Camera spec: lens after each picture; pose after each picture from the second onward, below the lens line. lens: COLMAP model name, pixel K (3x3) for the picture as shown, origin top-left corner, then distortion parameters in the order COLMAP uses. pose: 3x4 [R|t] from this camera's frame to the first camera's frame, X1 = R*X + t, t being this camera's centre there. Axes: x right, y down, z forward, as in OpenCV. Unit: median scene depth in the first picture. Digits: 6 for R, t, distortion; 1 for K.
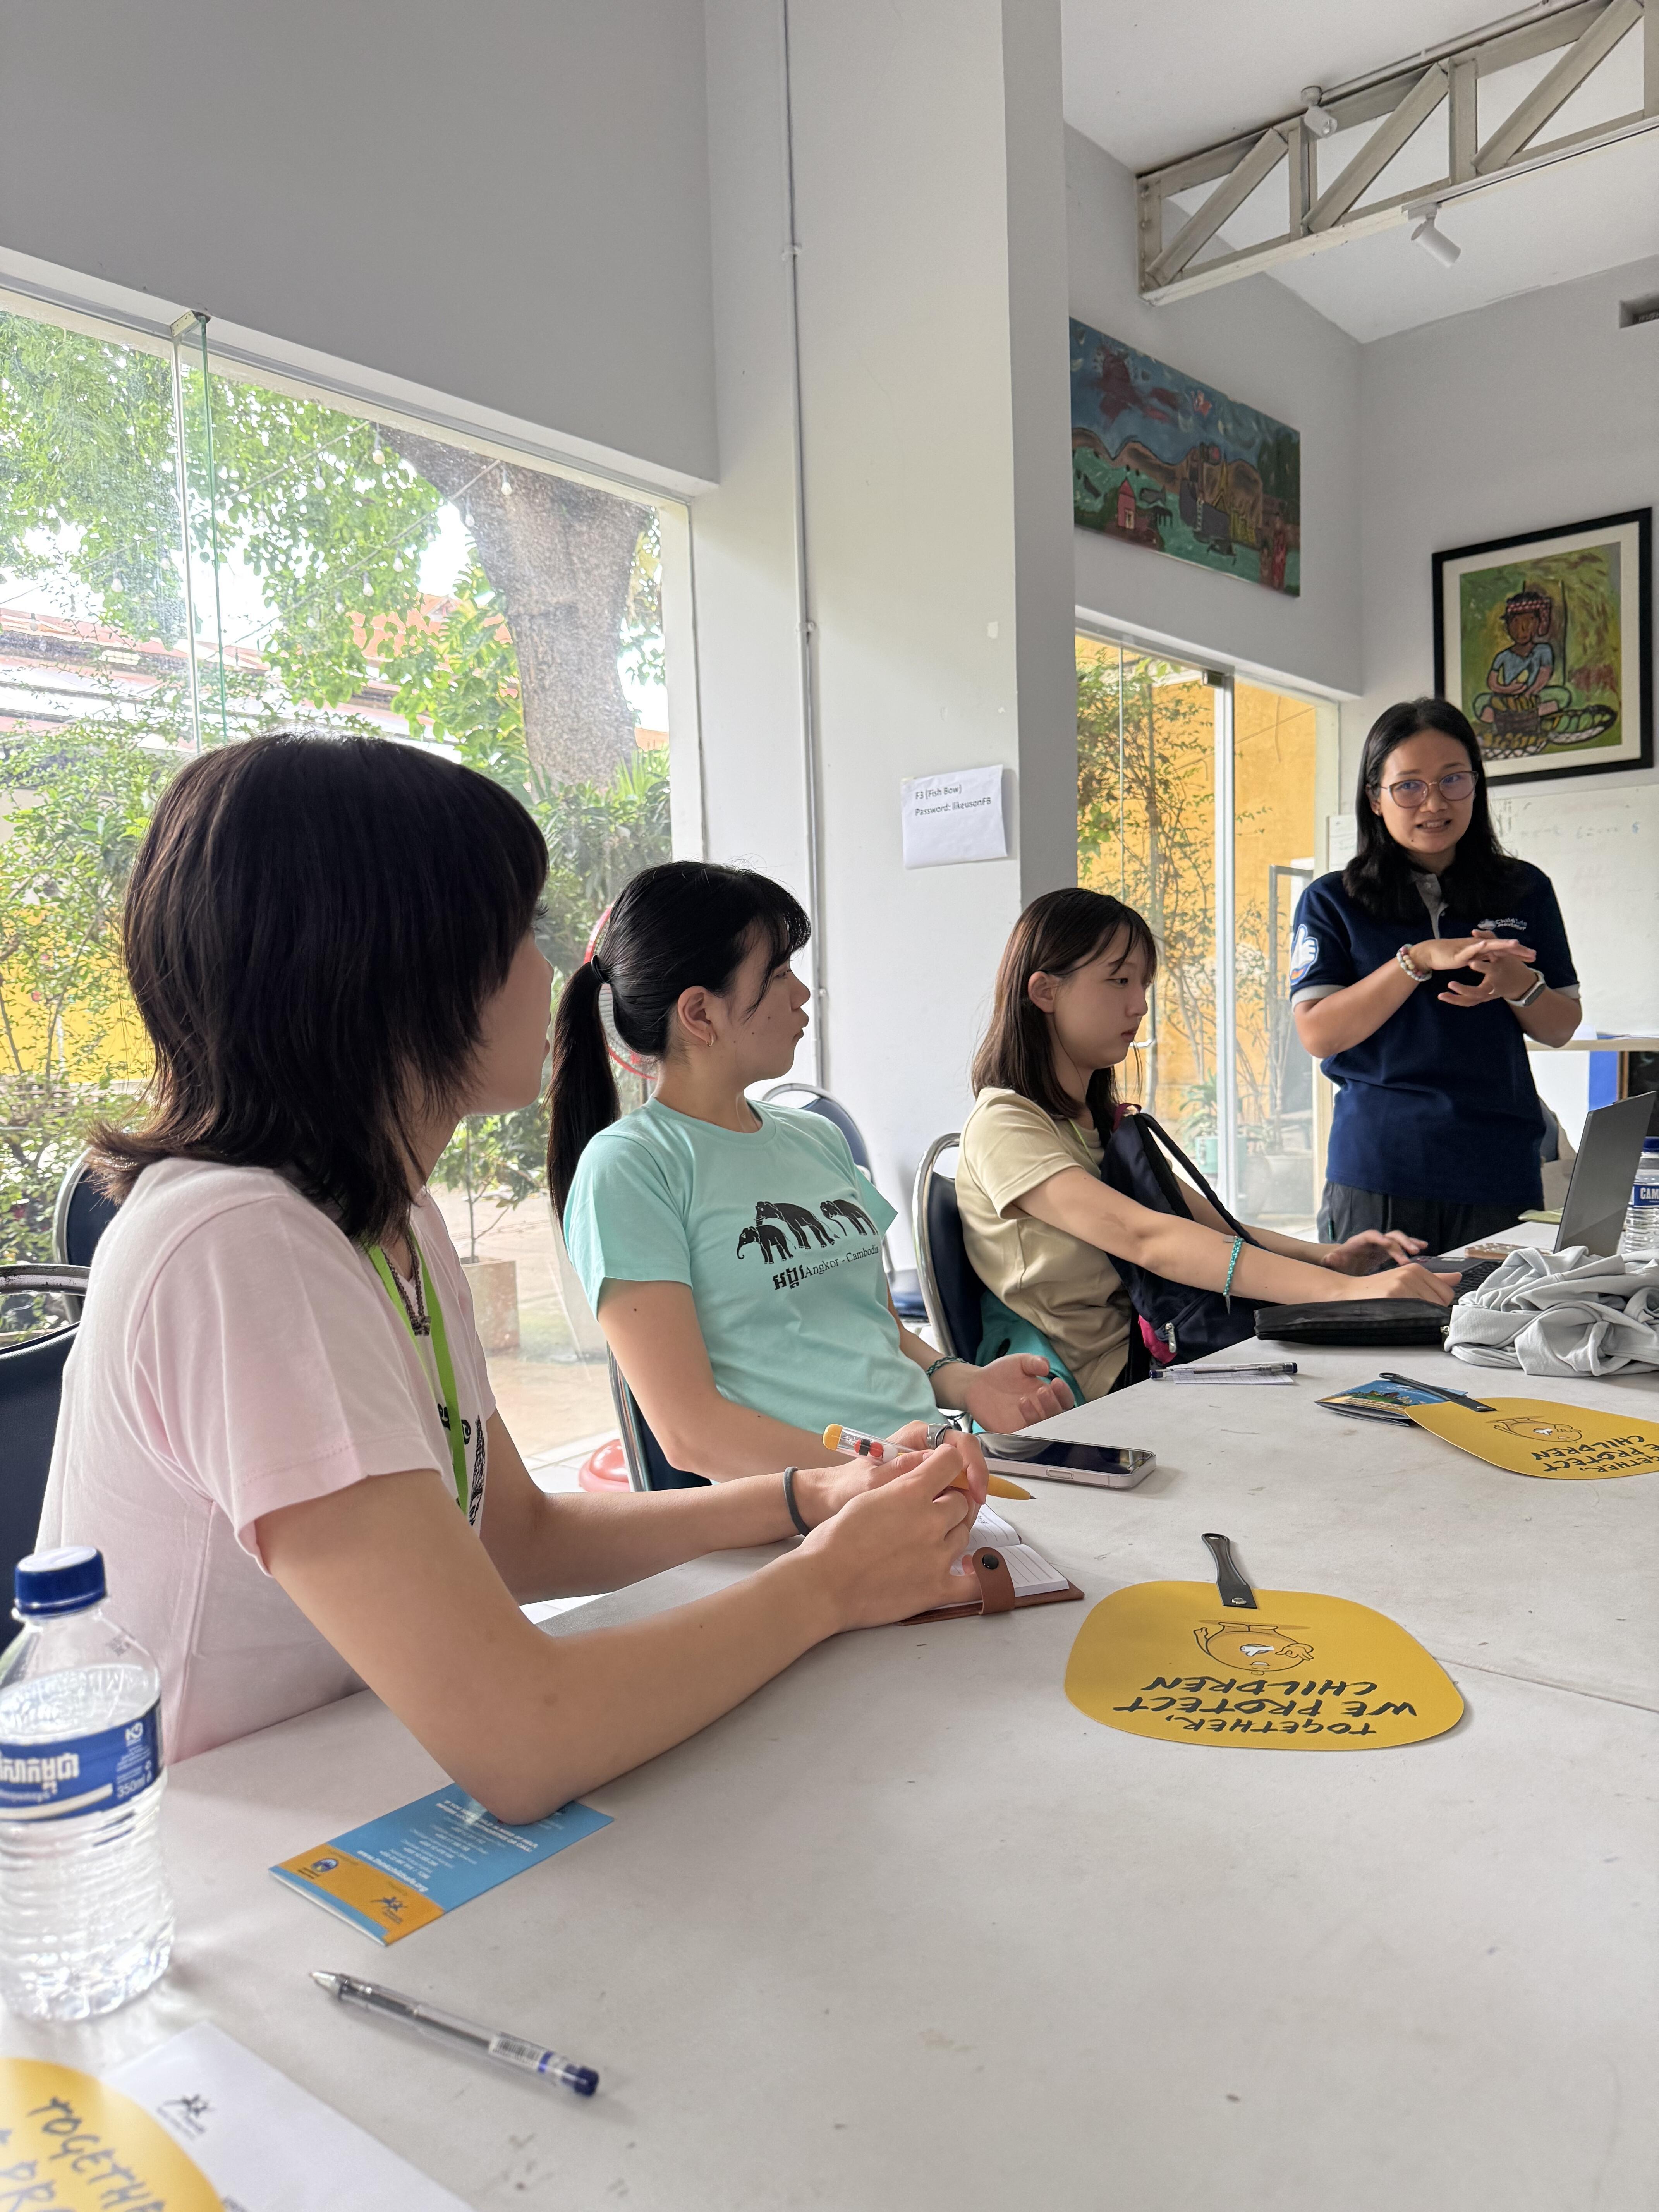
lens RADIAL K [[1619.8, 0, 828.4], [0, 1619.8, 1108.1], [0, 0, 1]] dist [-0.008436, -0.007644]
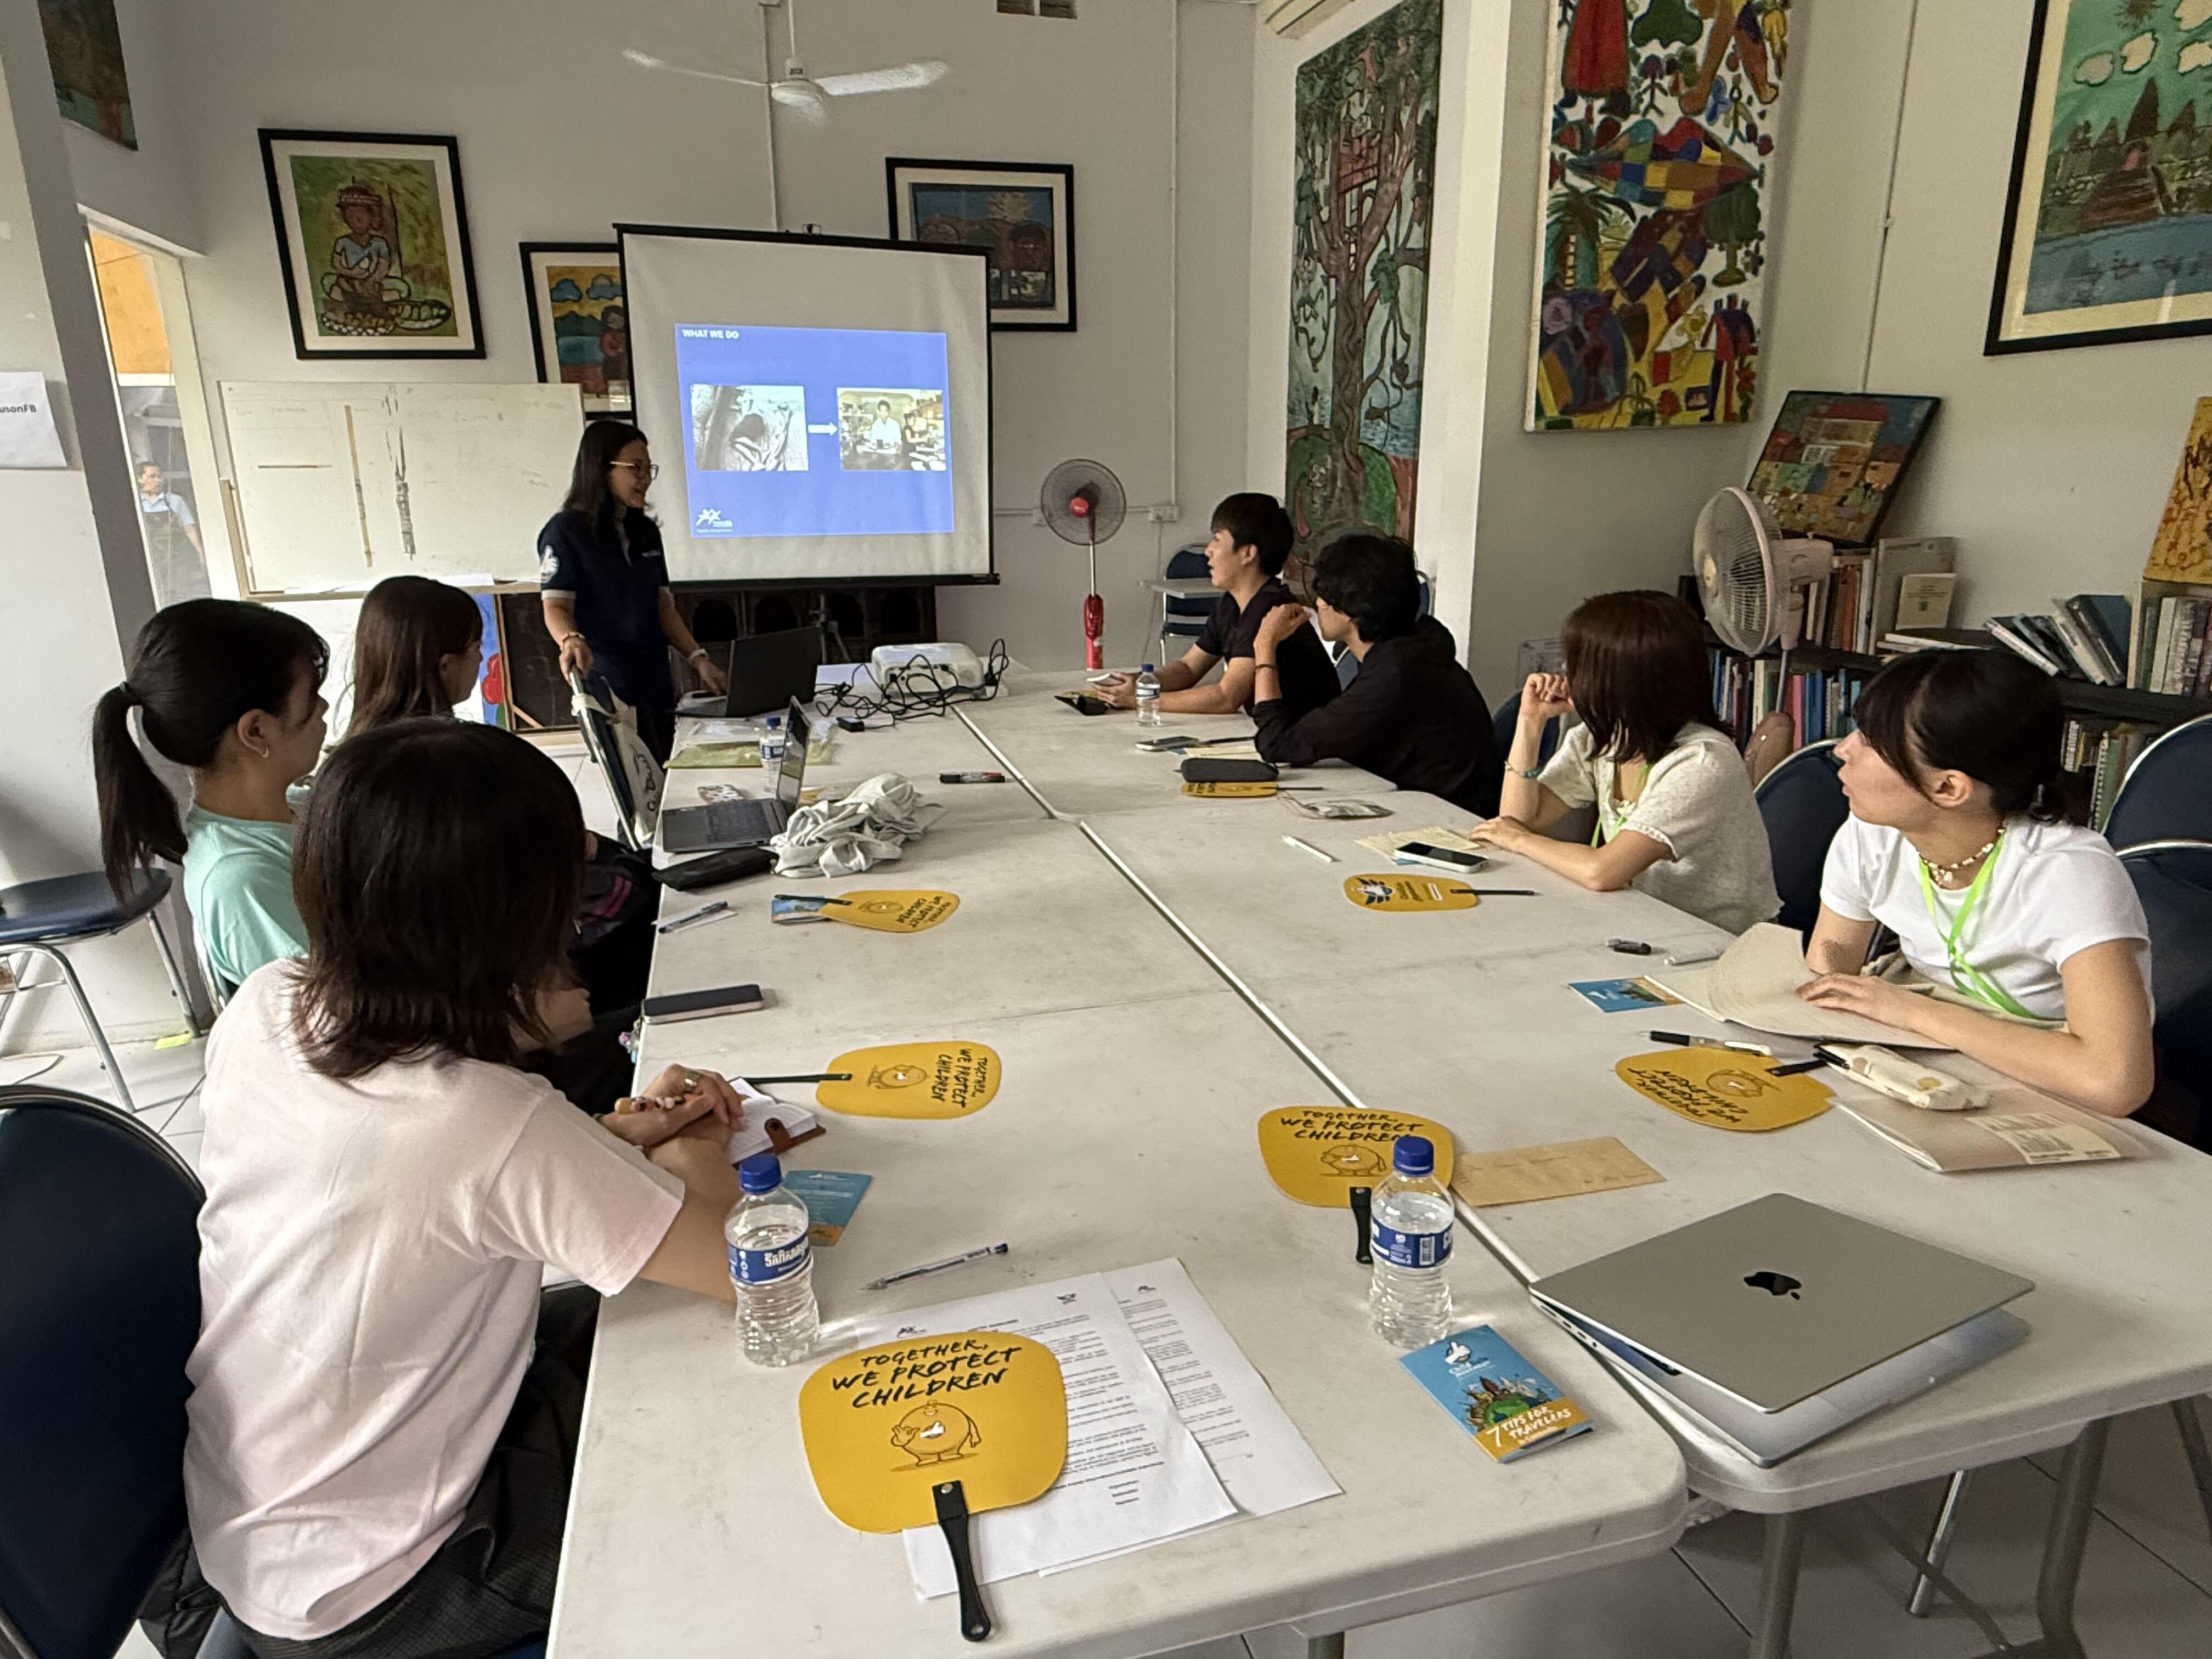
lens RADIAL K [[1342.3, 0, 1103.0], [0, 1342.3, 830.8], [0, 0, 1]] dist [-0.005183, -0.003317]
pose [[0.565981, -0.186935, 0.802945, -0.128229], [0.038825, 0.978917, 0.200537, -0.038385], [-0.823503, -0.082326, 0.561306, -0.024163]]
